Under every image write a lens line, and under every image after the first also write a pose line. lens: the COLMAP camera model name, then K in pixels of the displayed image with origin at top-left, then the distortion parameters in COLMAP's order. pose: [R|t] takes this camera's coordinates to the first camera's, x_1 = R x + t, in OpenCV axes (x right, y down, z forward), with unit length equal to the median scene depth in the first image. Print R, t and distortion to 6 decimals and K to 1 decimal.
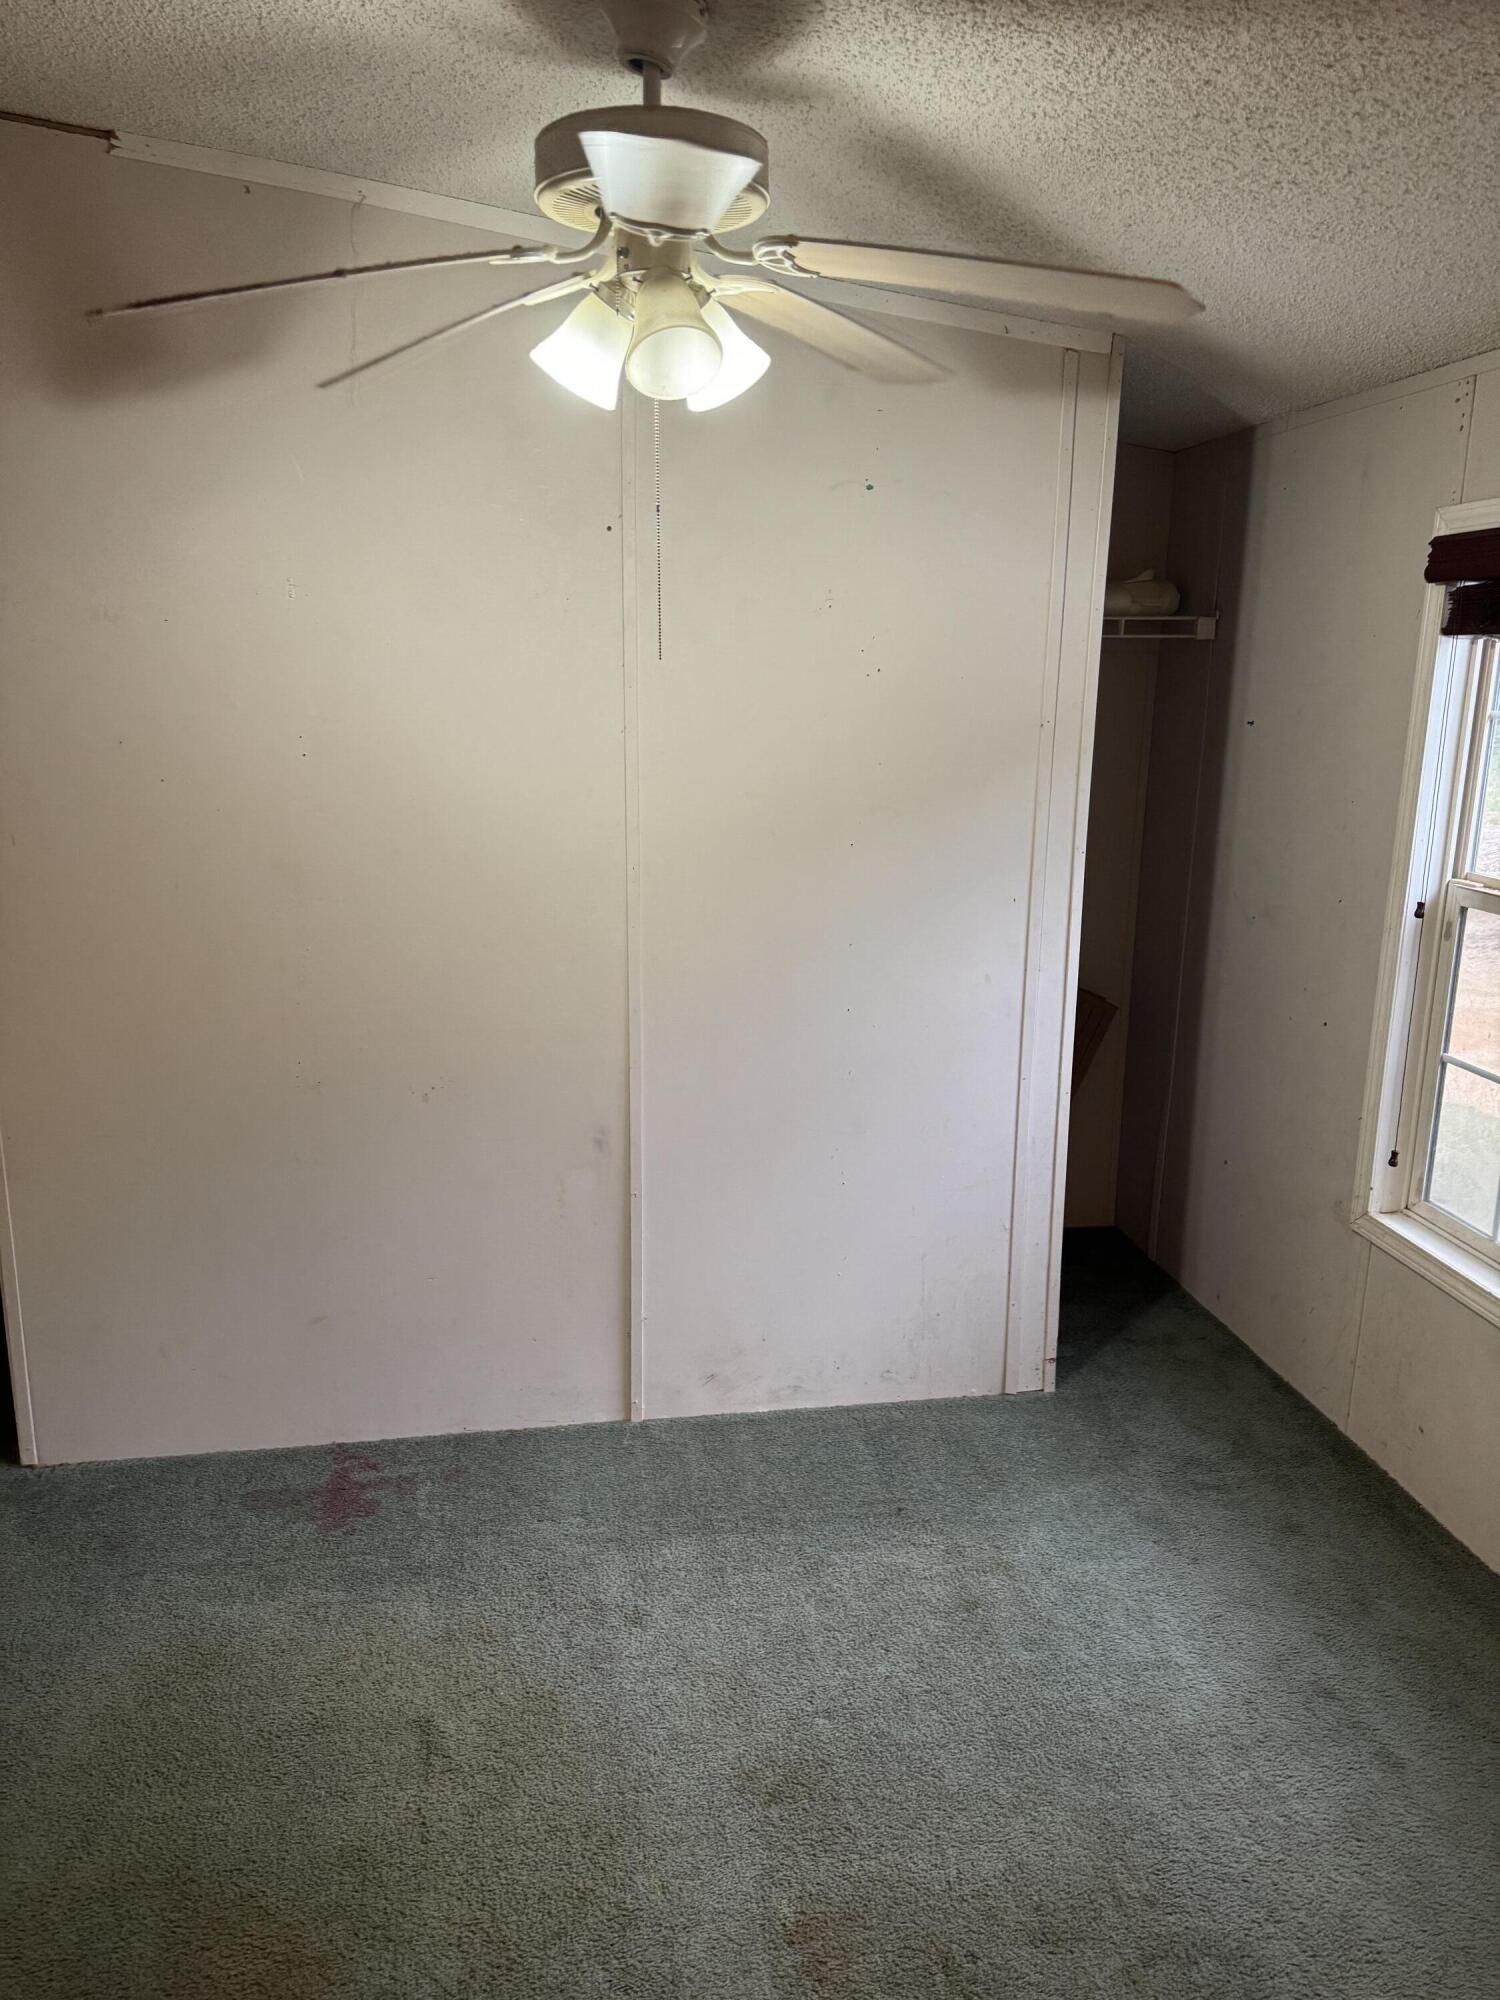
lens RADIAL K [[1420.3, 0, 739.6], [0, 1420.3, 1009.8], [0, 0, 1]] dist [0.034284, -0.048008]
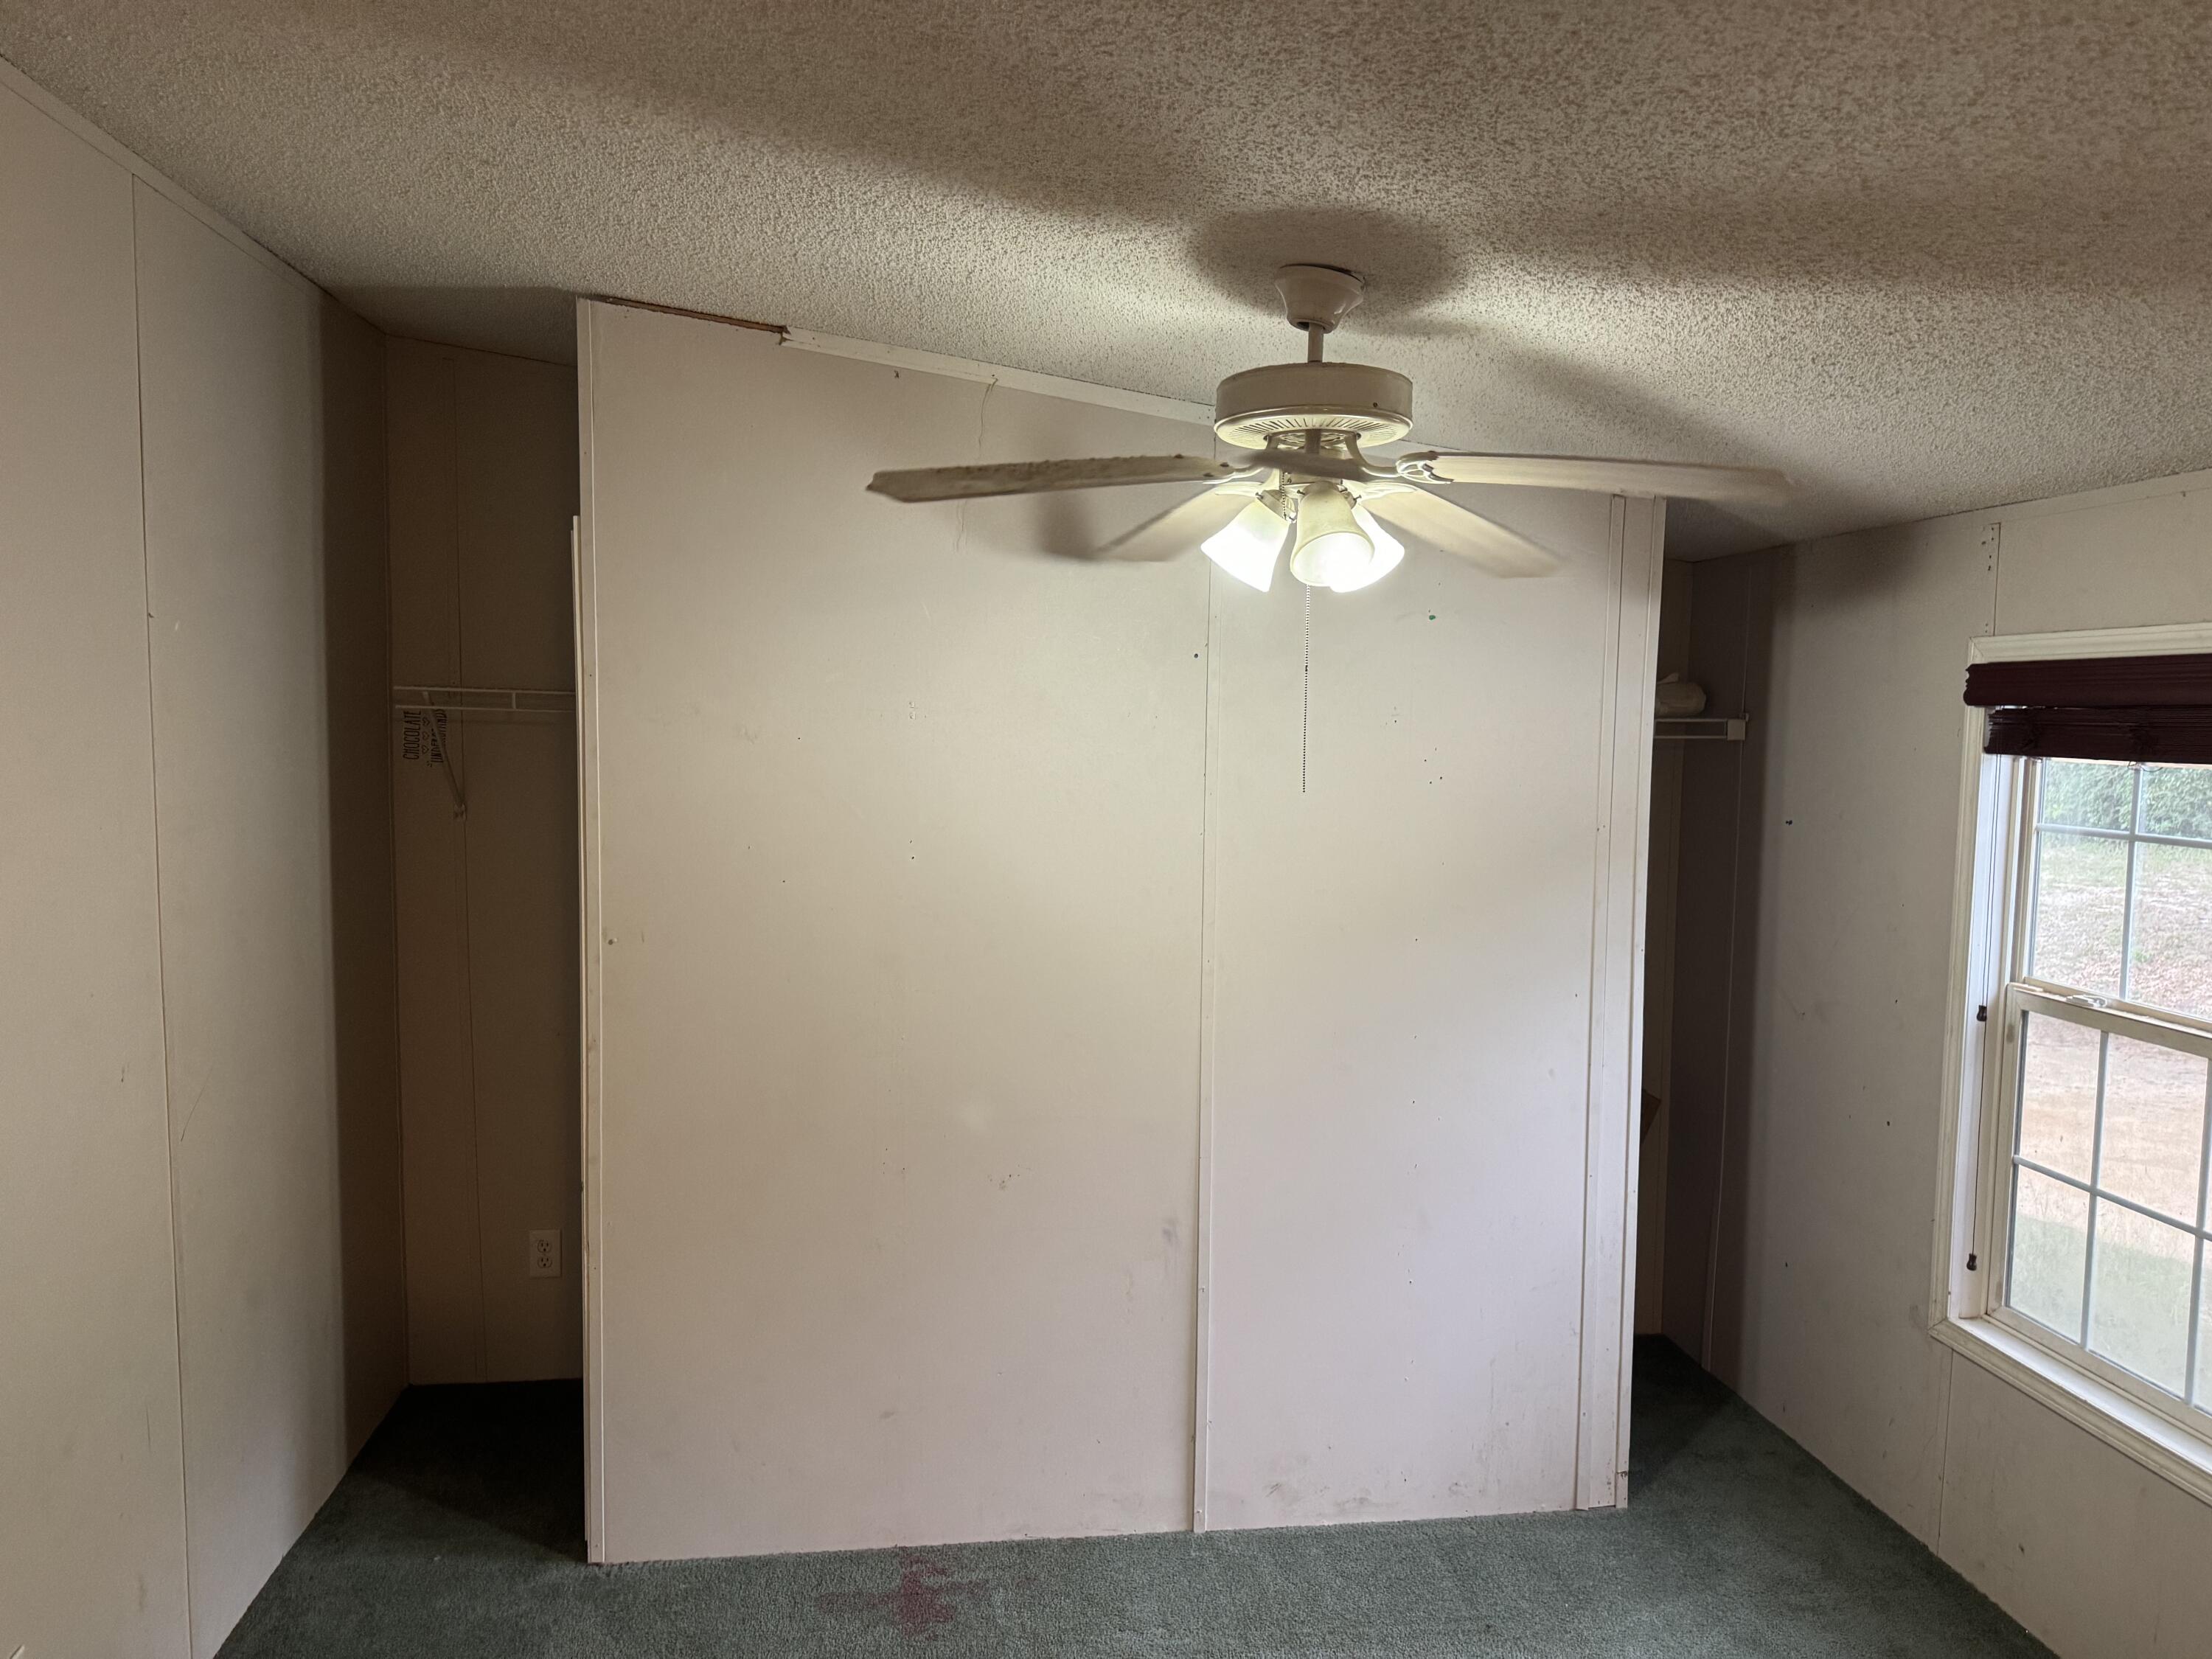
lens RADIAL K [[1570.9, 0, 1108.7], [0, 1570.9, 832.3], [0, 0, 1]] dist [0.034284, -0.048008]
pose [[0.999615, 0.005338, -0.027210, -0.124662], [-0.009587, 0.987313, -0.158494, -0.012144], [0.026018, 0.158694, 0.986985, -0.163825]]
